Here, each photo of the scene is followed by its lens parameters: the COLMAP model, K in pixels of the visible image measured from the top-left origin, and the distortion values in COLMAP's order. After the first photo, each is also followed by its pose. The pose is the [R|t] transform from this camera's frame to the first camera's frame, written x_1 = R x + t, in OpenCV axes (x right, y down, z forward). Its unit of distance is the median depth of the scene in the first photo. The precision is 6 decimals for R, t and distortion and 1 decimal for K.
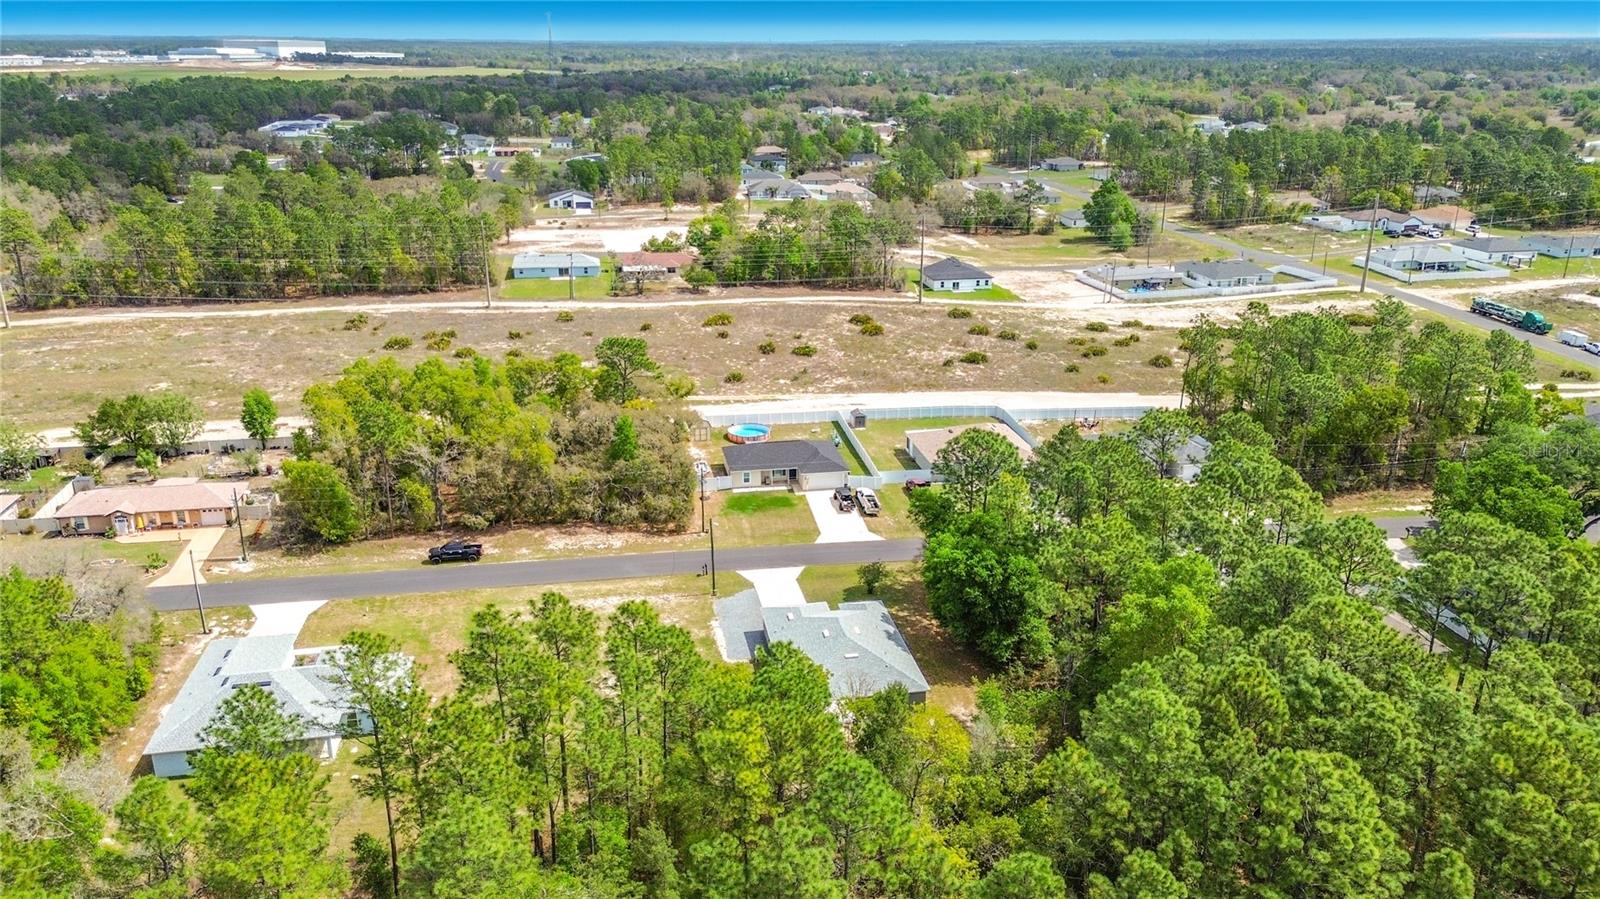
lens RADIAL K [[1165.3, 0, 800.0], [0, 1165.3, 449.5], [0, 0, 1]] dist [0.072089, -0.077467]
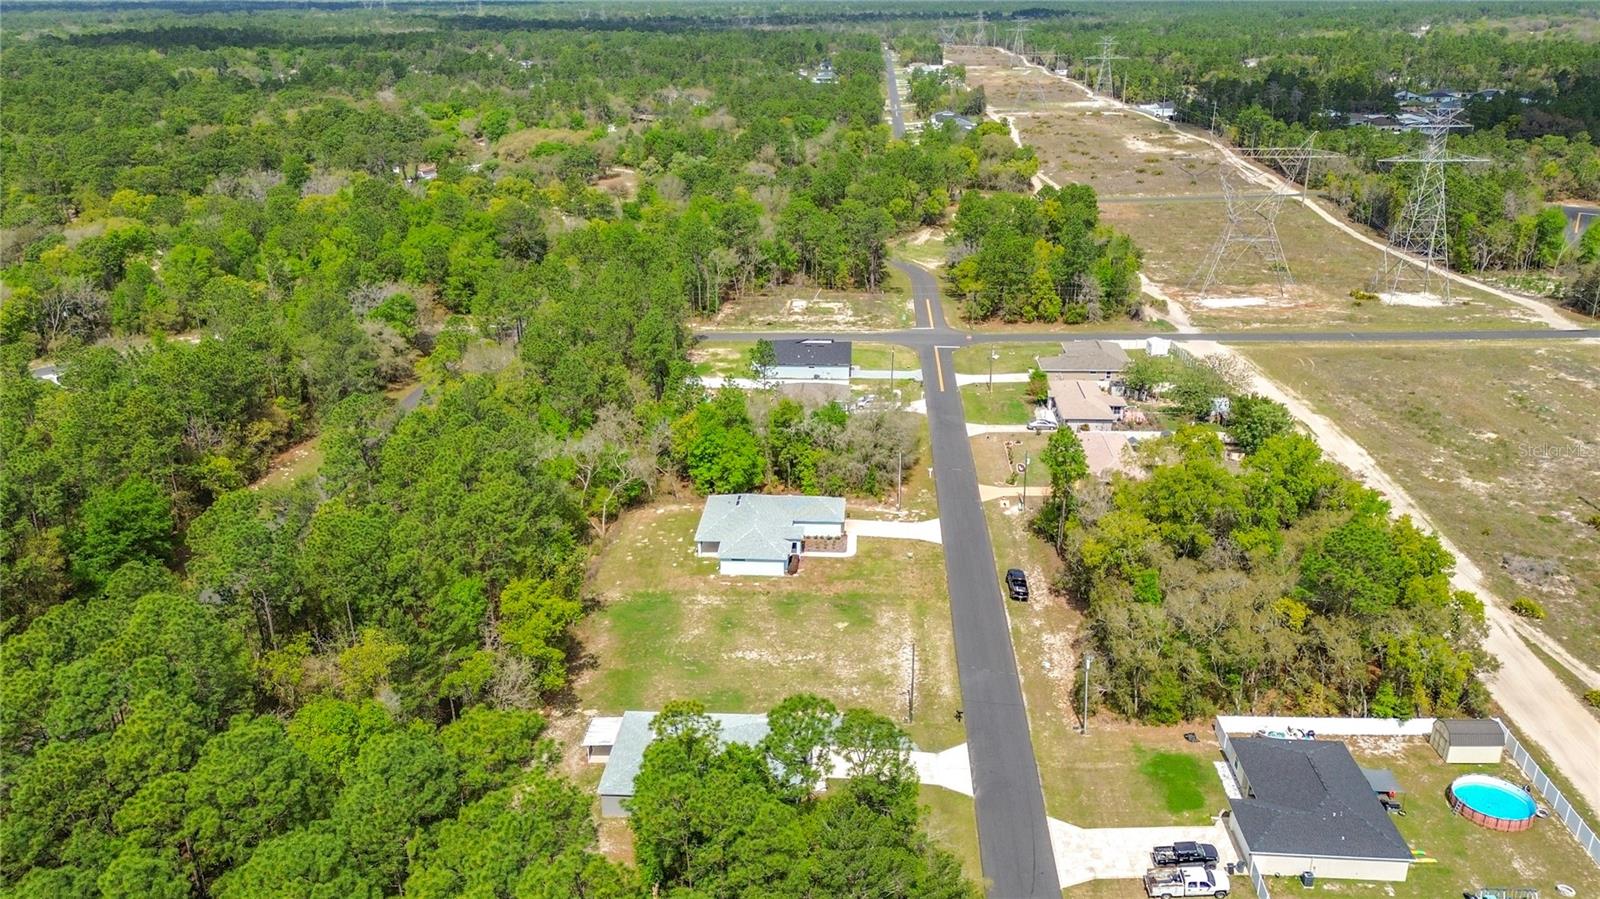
lens RADIAL K [[1181.4, 0, 800.0], [0, 1181.4, 449.5], [0, 0, 1]] dist [0.071614, -0.086477]
pose [[-0.239890, 0.350604, -0.905279, 0.366615], [-0.313114, 0.854730, 0.414000, -0.214233], [0.918919, 0.382770, -0.095263, 0.473460]]
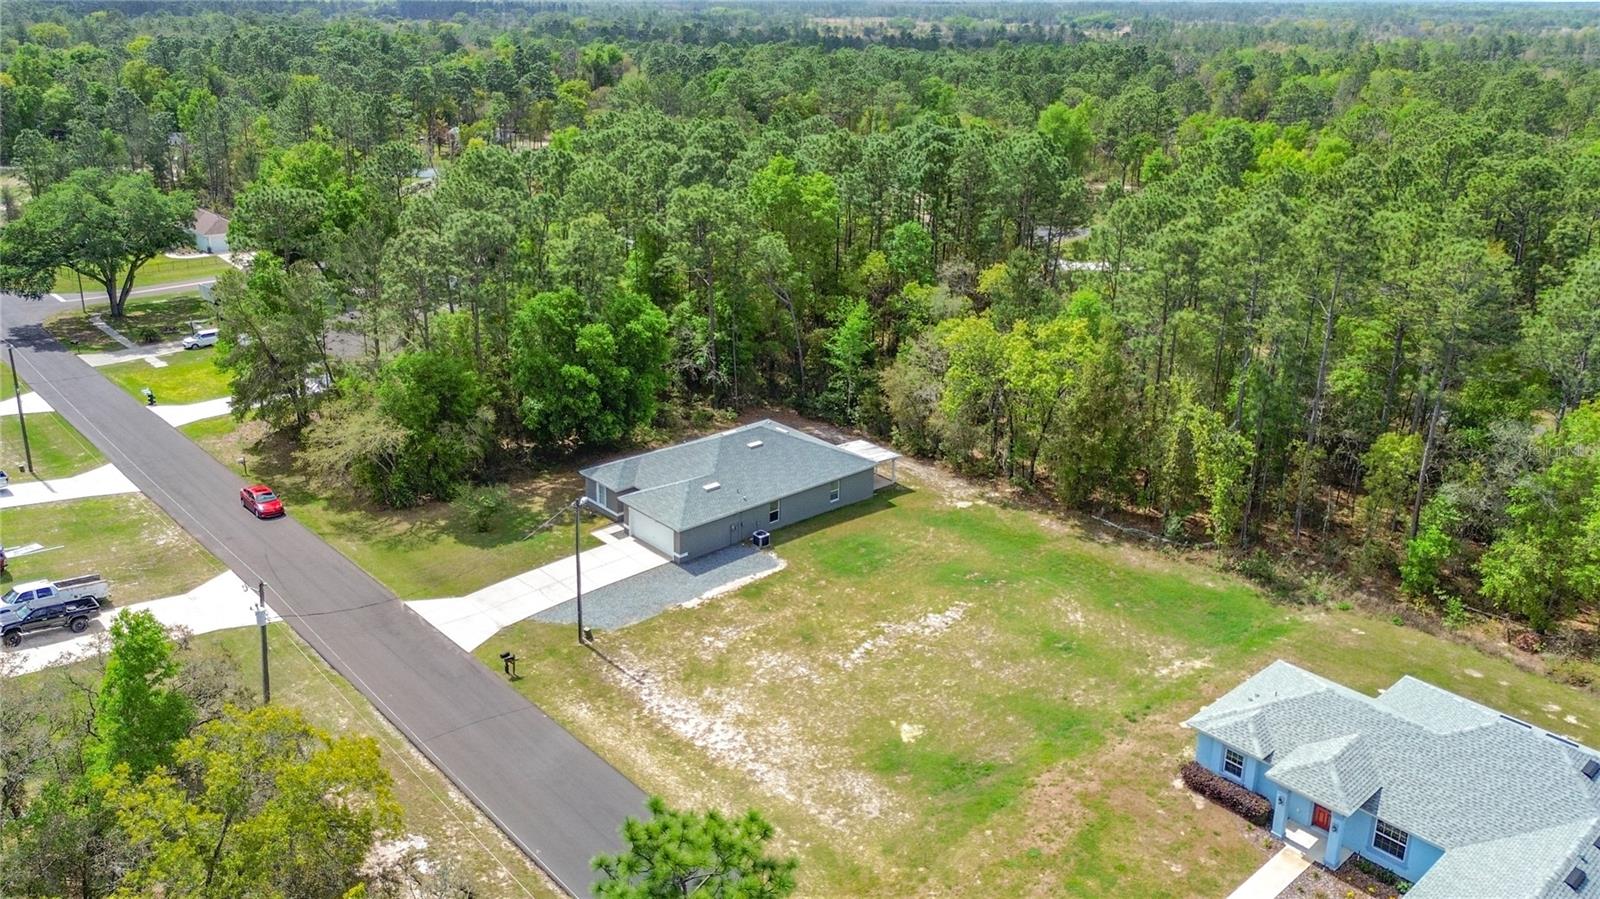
lens RADIAL K [[1189.5, 0, 783.1], [0, 1189.5, 424.4], [0, 0, 1]] dist [0.091394, -0.108855]
pose [[-0.515069, -0.299086, 0.803275, -0.266391], [0.263758, 0.836373, 0.480533, -0.097719], [-0.815558, 0.459378, -0.351904, 0.546962]]
